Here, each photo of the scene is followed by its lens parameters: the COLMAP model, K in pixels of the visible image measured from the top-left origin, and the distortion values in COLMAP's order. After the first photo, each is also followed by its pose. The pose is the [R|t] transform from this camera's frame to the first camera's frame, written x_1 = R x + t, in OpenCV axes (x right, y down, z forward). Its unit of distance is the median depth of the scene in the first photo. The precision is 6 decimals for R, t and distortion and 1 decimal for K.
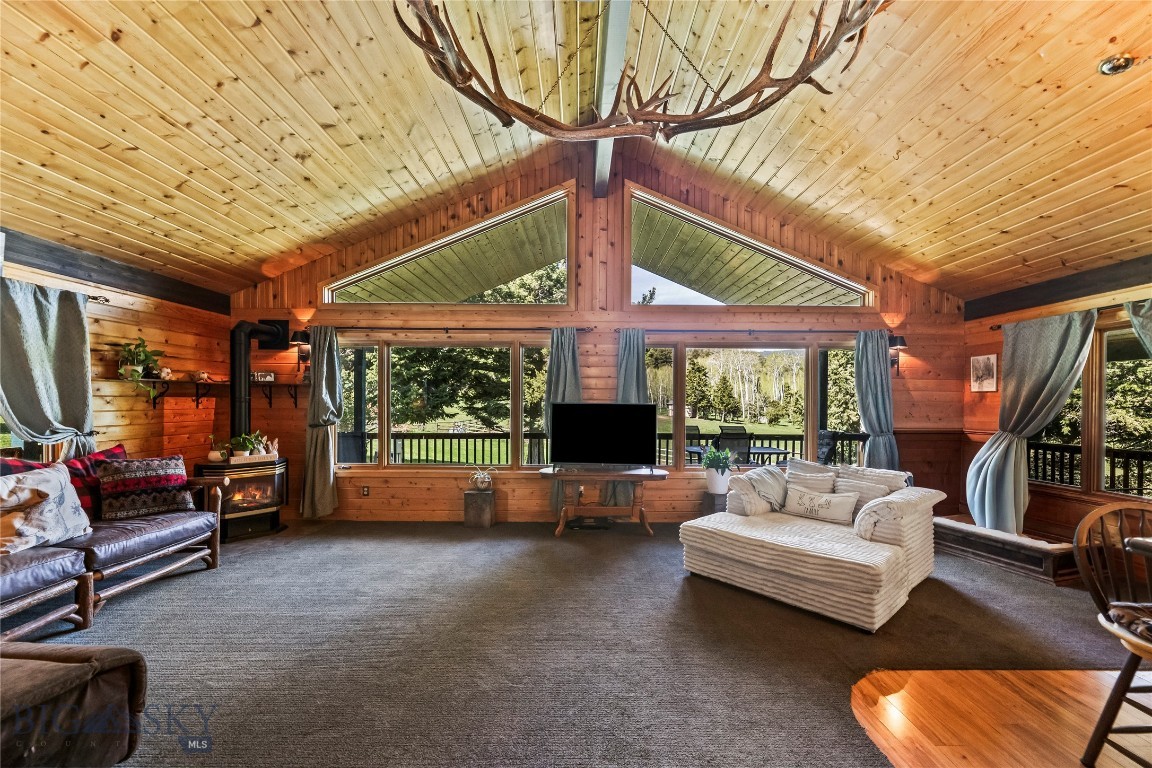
lens RADIAL K [[480.0, 0, 583.8], [0, 480.0, 401.8], [0, 0, 1]] dist [0.000589, 0.000030]
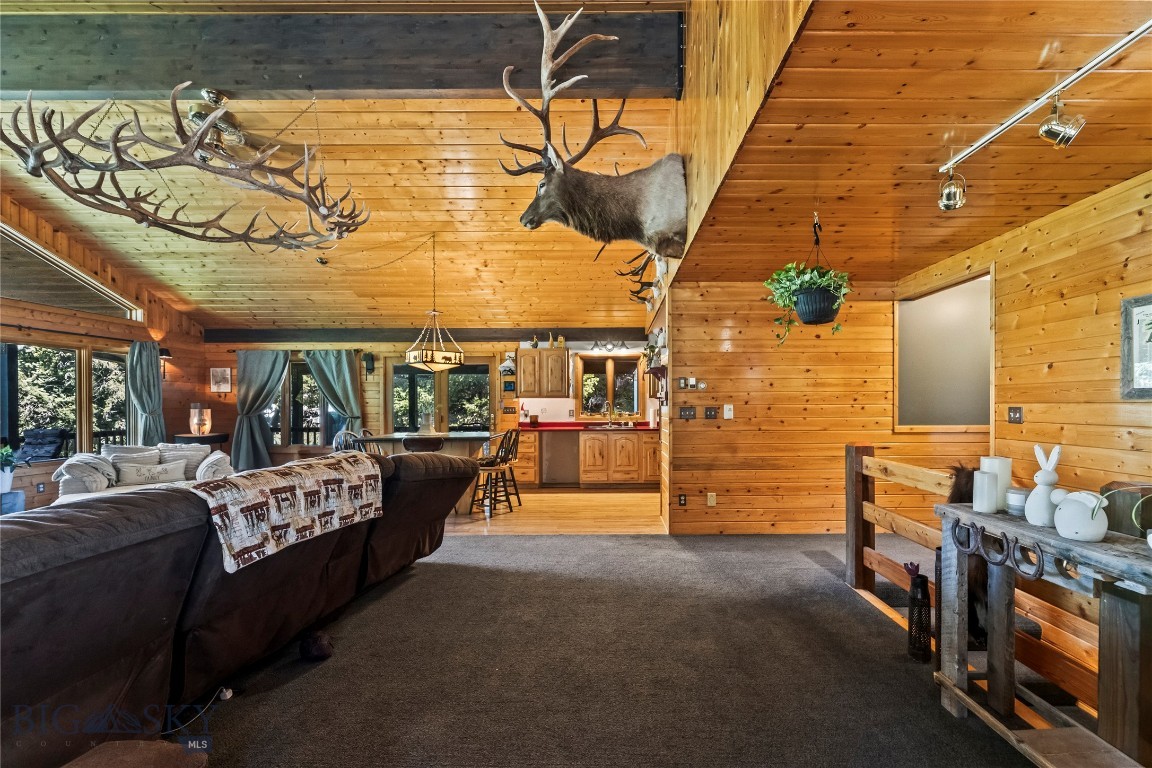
lens RADIAL K [[480.0, 0, 583.8], [0, 480.0, 401.8], [0, 0, 1]] dist [0.000589, 0.000030]
pose [[0.059343, -0.004859, 0.998226, -0.587734], [0.002631, 0.999985, 0.004711, 0.005807], [-0.998234, 0.002347, 0.059355, -0.222365]]
